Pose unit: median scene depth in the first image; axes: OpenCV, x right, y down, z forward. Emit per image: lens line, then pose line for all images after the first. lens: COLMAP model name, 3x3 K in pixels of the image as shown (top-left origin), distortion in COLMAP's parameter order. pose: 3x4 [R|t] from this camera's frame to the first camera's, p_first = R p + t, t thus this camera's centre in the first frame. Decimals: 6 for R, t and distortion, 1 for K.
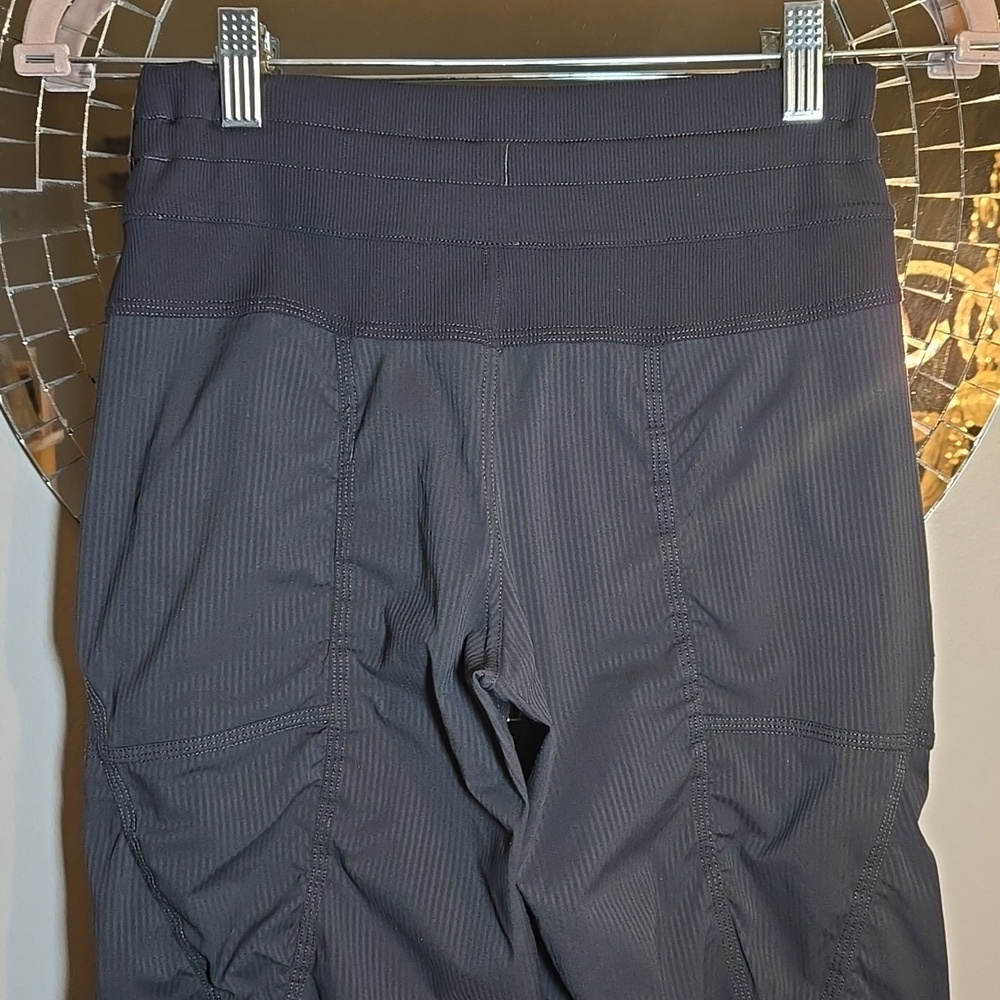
lens RADIAL K [[1338.8, 0, 500.0], [0, 1338.8, 500.0], [0, 0, 1]] dist [0.068862, -0.152522]
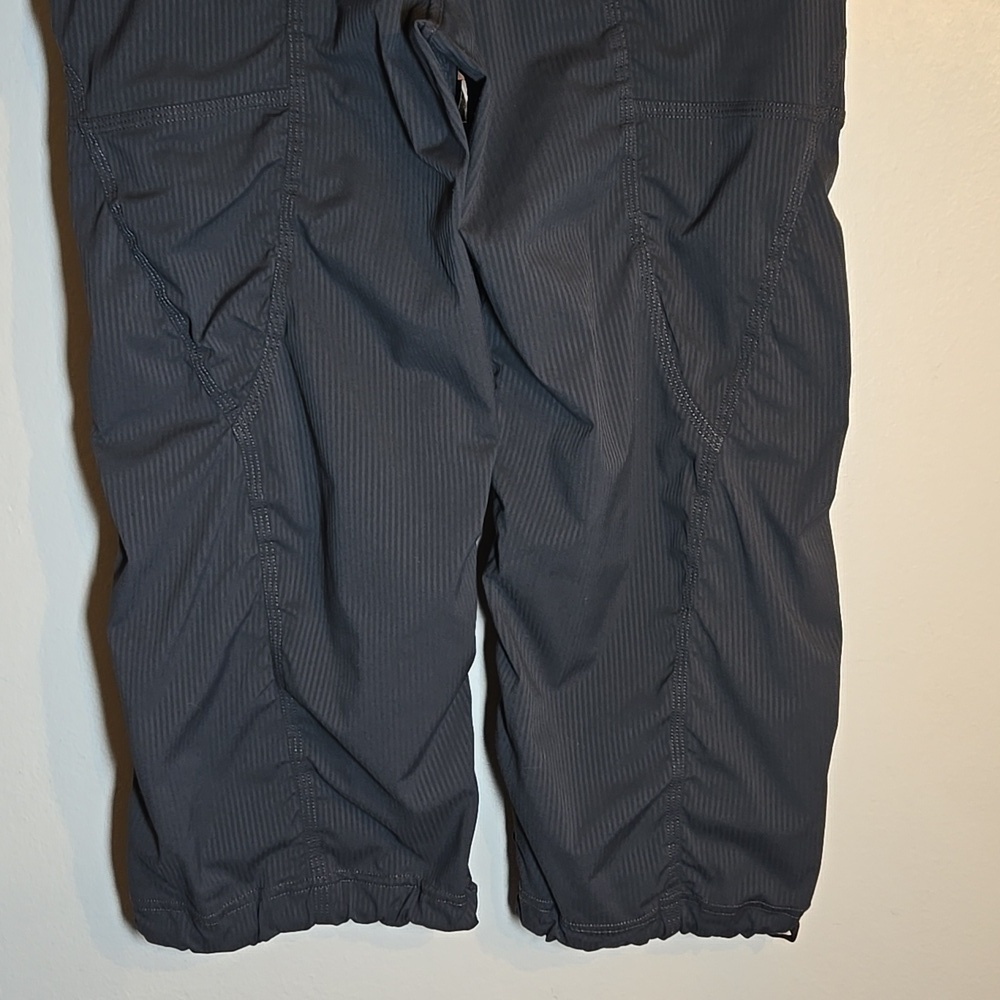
lens RADIAL K [[1338.8, 0, 500.0], [0, 1338.8, 500.0], [0, 0, 1]] dist [0.068862, -0.152522]
pose [[0.999906, -0.012301, -0.005992, 0.047035], [0.013074, 0.988120, 0.153125, 0.320276], [0.004037, -0.153189, 0.988189, -0.129175]]
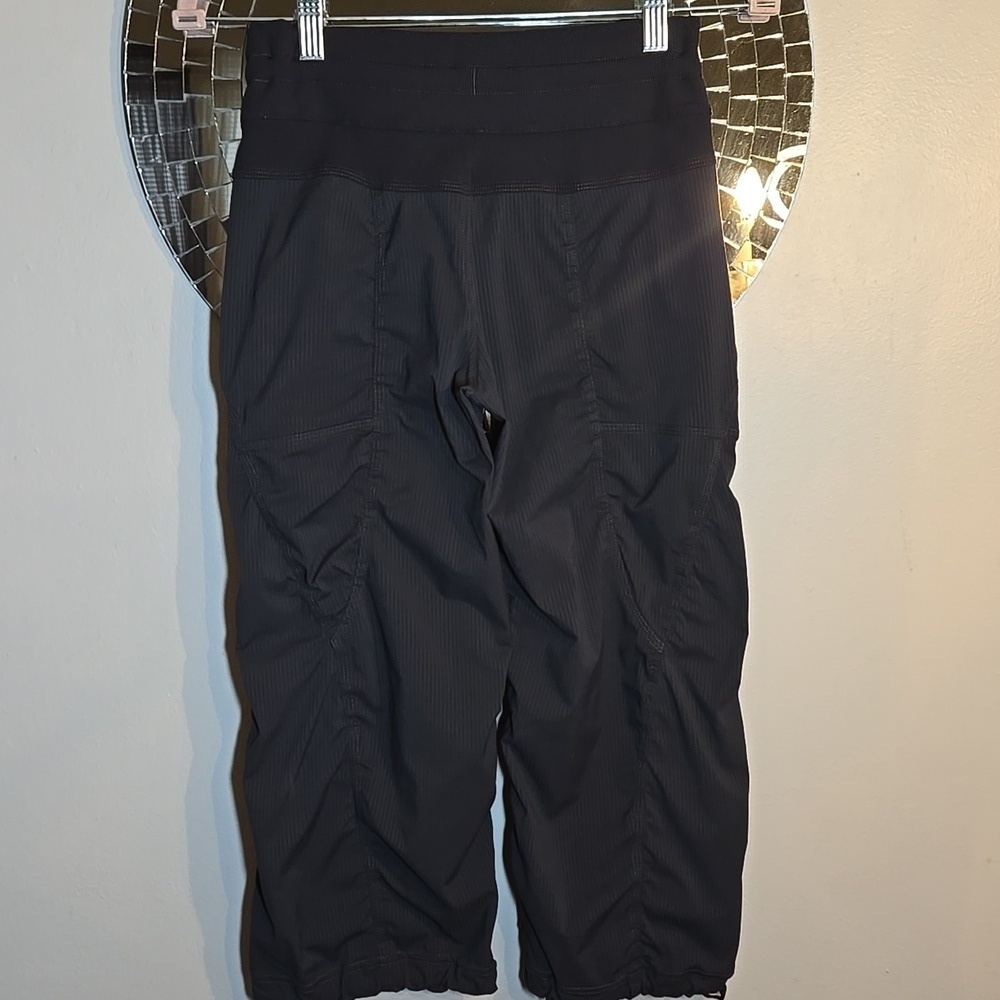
lens RADIAL K [[1338.8, 0, 500.0], [0, 1338.8, 500.0], [0, 0, 1]] dist [0.068862, -0.152522]
pose [[0.999621, -0.018346, 0.020527, -0.006739], [0.016838, 0.997310, 0.071338, 0.139660], [-0.021780, -0.070966, 0.997241, -0.658857]]
